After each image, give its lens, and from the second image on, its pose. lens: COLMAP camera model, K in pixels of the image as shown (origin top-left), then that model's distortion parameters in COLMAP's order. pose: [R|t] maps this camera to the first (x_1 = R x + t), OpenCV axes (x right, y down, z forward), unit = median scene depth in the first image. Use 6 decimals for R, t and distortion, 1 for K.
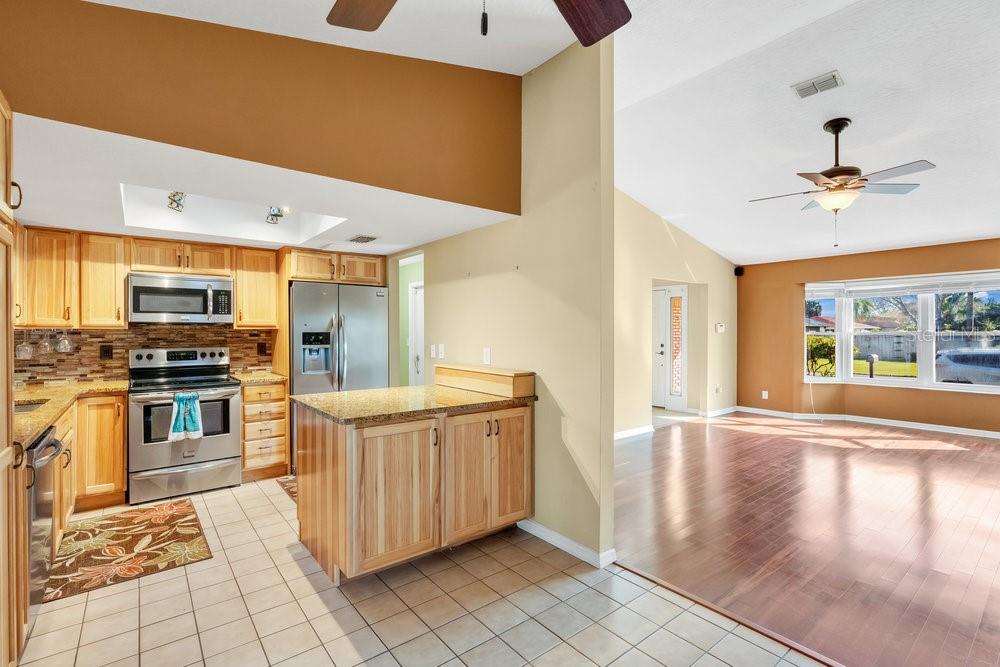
lens RADIAL K [[449.9, 0, 505.9], [0, 449.9, 345.7], [0, 0, 1]] dist [-0.001872, -0.006055]
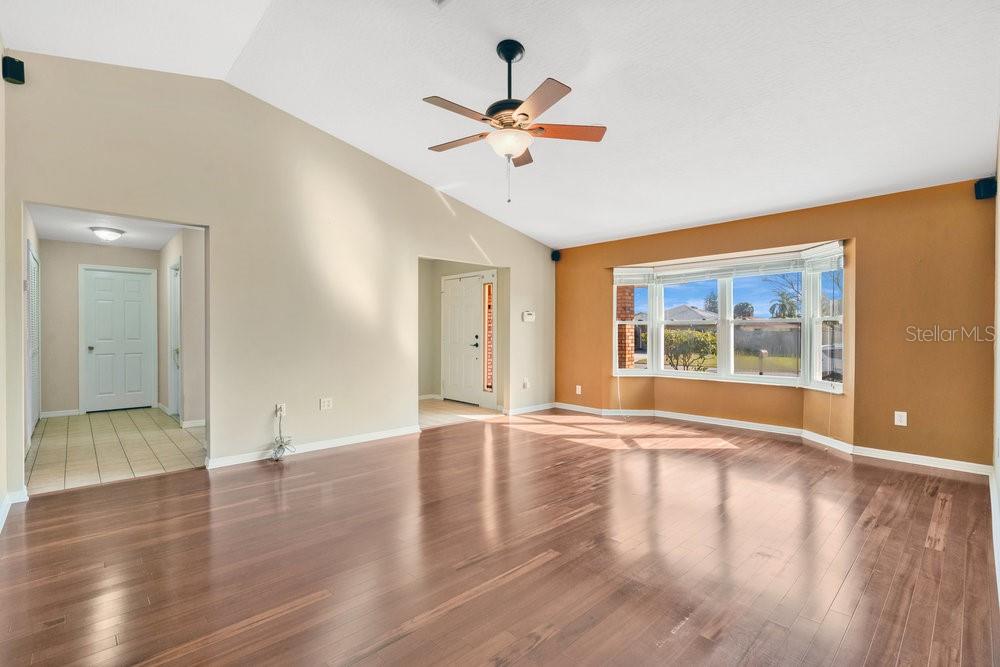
lens RADIAL K [[449.9, 0, 491.3], [0, 449.9, 337.3], [0, 0, 1]] dist [-0.001872, -0.006055]
pose [[0.995325, -0.000903, 0.096575, 0.327229], [0.002446, 0.999871, -0.015859, 0.017359], [-0.096549, 0.016021, 0.995199, 0.108182]]
